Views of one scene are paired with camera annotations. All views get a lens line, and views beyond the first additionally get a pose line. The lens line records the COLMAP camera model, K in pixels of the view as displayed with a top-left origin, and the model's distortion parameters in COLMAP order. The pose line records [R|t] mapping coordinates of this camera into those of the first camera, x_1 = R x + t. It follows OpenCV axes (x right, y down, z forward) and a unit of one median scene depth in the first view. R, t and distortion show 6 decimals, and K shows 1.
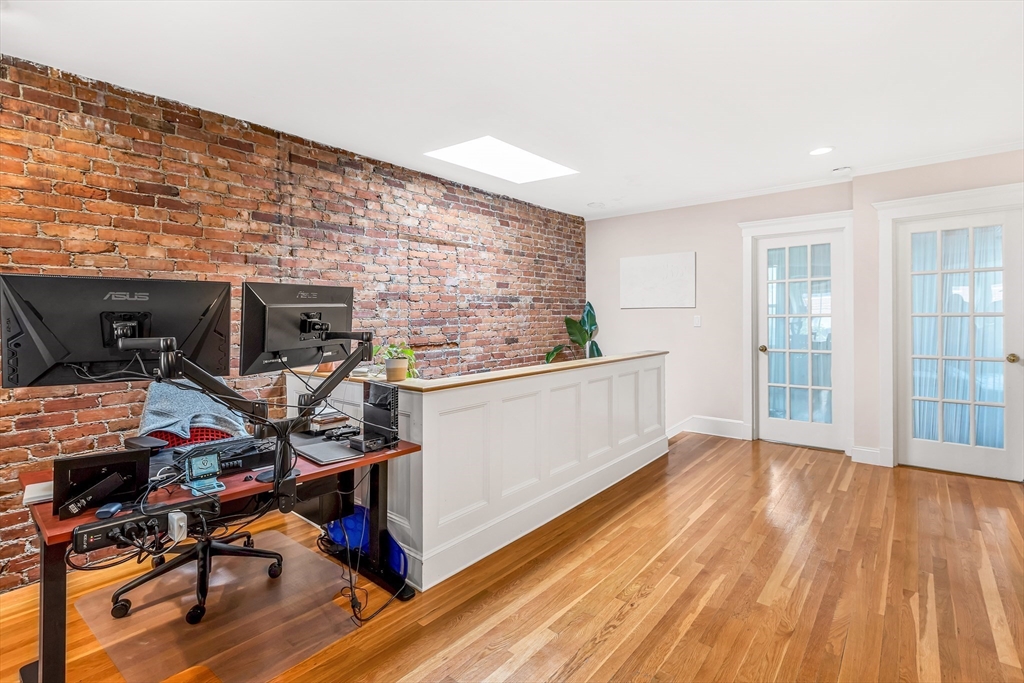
lens RADIAL K [[478.1, 0, 527.3], [0, 478.1, 317.3], [0, 0, 1]] dist [0.003659, -0.001583]
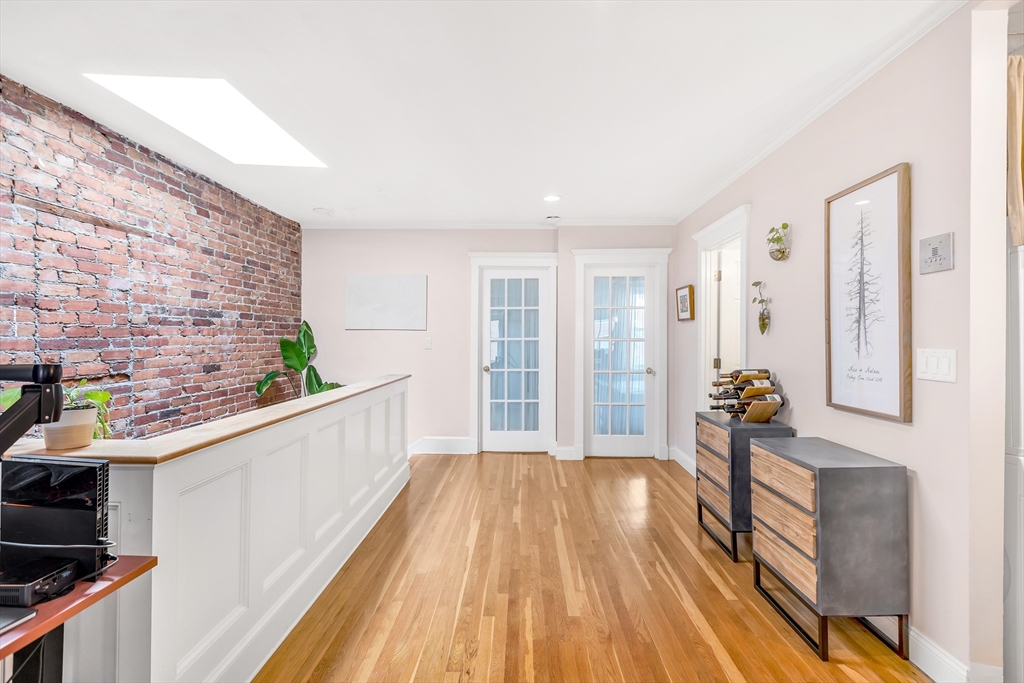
lens RADIAL K [[454.4, 0, 514.8], [0, 454.4, 341.7], [0, 0, 1]] dist [0.001276, -0.000071]
pose [[0.789297, 0.007466, 0.613966, -0.121611], [-0.010325, 0.999946, 0.001114, 0.001004], [-0.613925, -0.007219, 0.789332, 0.165379]]
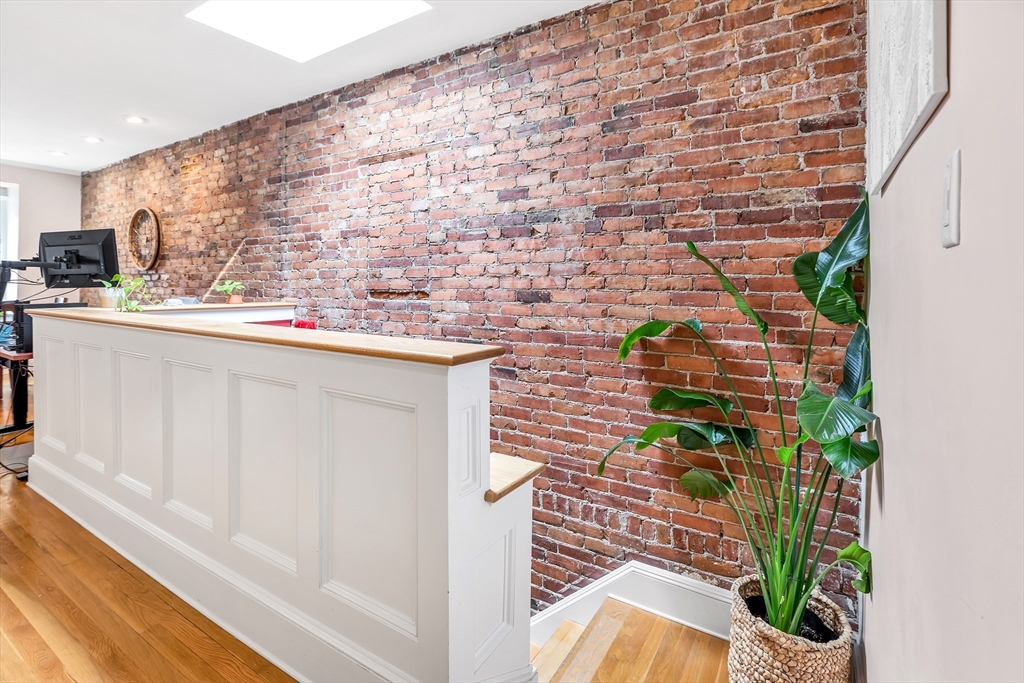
lens RADIAL K [[478.1, 0, 507.4], [0, 478.1, 281.2], [0, 0, 1]] dist [0.003659, -0.001583]
pose [[0.115825, 0.005796, -0.993253, 0.608884], [-0.007007, 0.999963, 0.005018, 0.036414], [0.993245, 0.006379, 0.115862, 1.147616]]
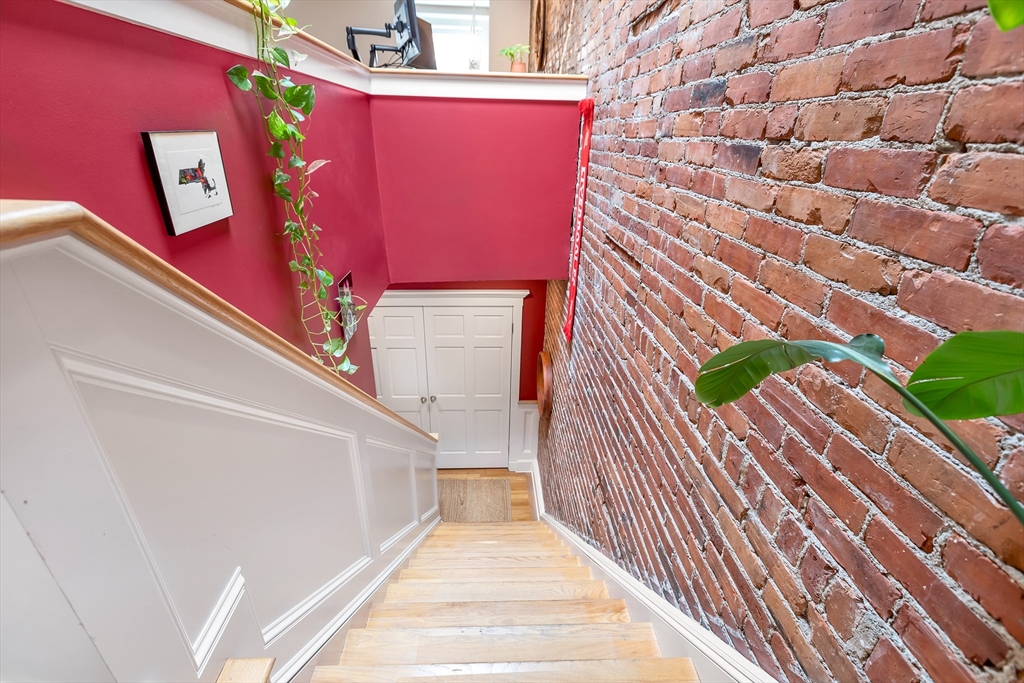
lens RADIAL K [[454.4, 0, 509.7], [0, 454.4, 342.0], [0, 0, 1]] dist [0.001276, -0.000071]
pose [[-0.749226, 0.269944, -0.604807, 0.223204], [-0.020759, 0.903151, 0.428821, 0.157345], [0.661990, 0.333839, -0.671060, 1.348284]]
